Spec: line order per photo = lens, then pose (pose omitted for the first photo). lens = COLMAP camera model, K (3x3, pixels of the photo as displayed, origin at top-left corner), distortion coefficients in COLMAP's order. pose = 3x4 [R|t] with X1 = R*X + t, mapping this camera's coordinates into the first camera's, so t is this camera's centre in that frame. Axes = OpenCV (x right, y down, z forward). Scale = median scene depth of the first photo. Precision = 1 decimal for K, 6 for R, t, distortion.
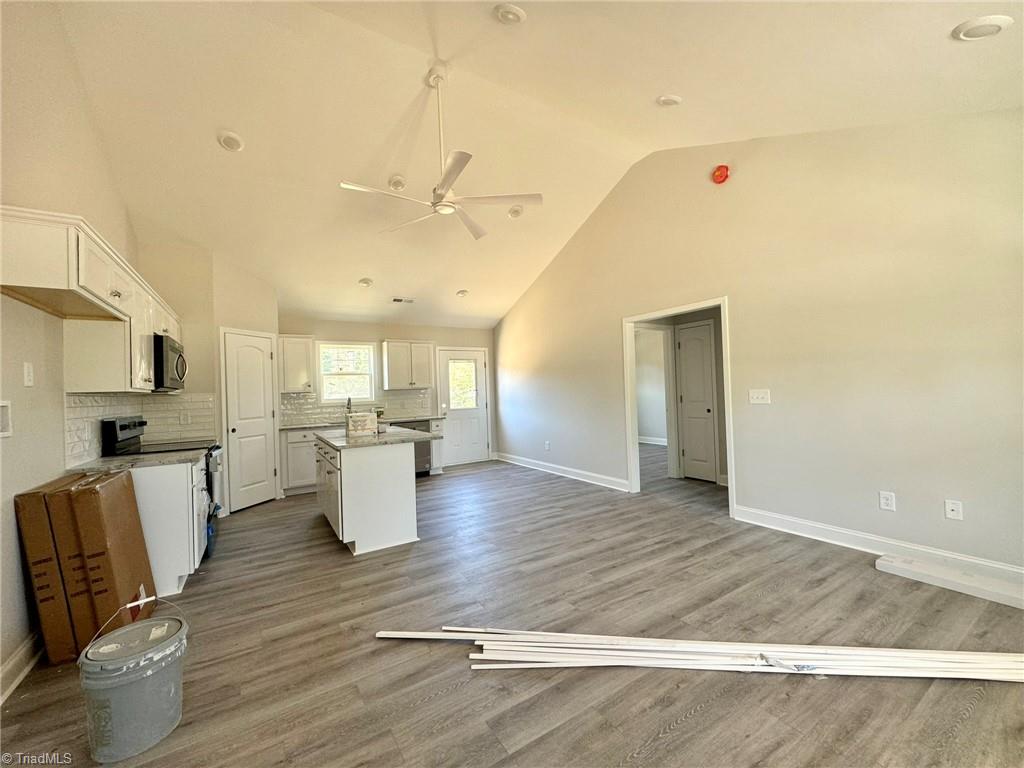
lens RADIAL K [[407.3, 0, 512.0], [0, 407.3, 384.0], [0, 0, 1]] dist [-0.002708, 0.000213]
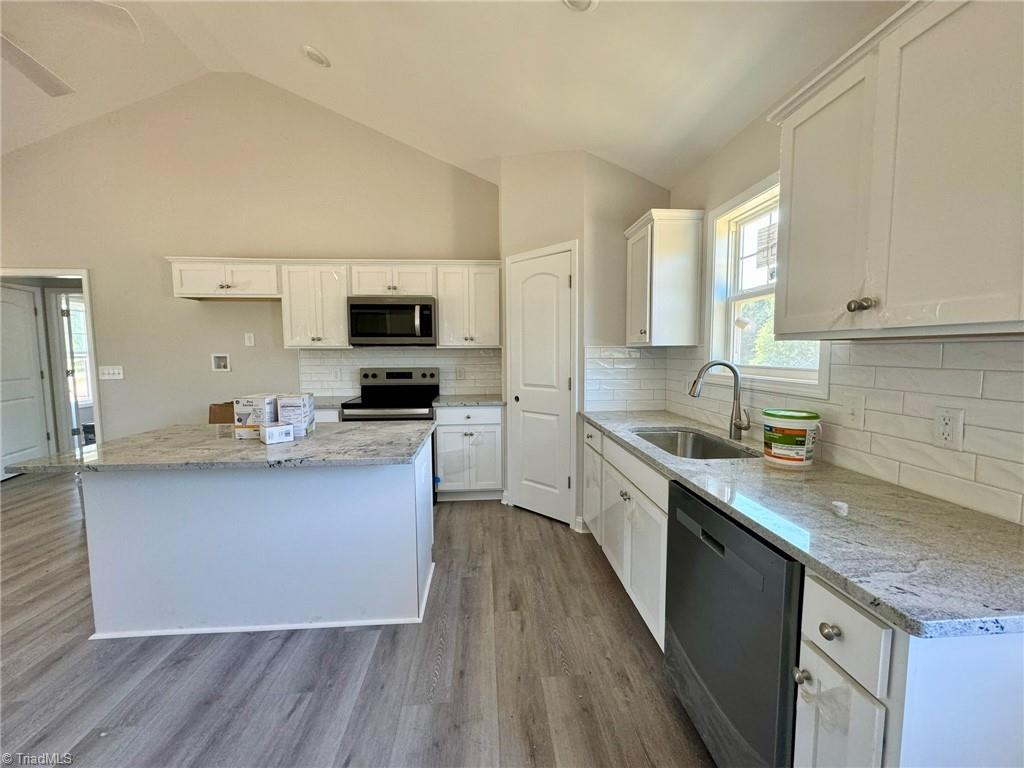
lens RADIAL K [[407.3, 0, 512.0], [0, 407.3, 384.0], [0, 0, 1]] dist [-0.002708, 0.000213]
pose [[-0.470538, 0.107944, -0.875753, -0.061827], [0.035228, 0.993996, 0.103591, 0.016728], [0.881677, 0.017893, -0.471515, 1.888481]]
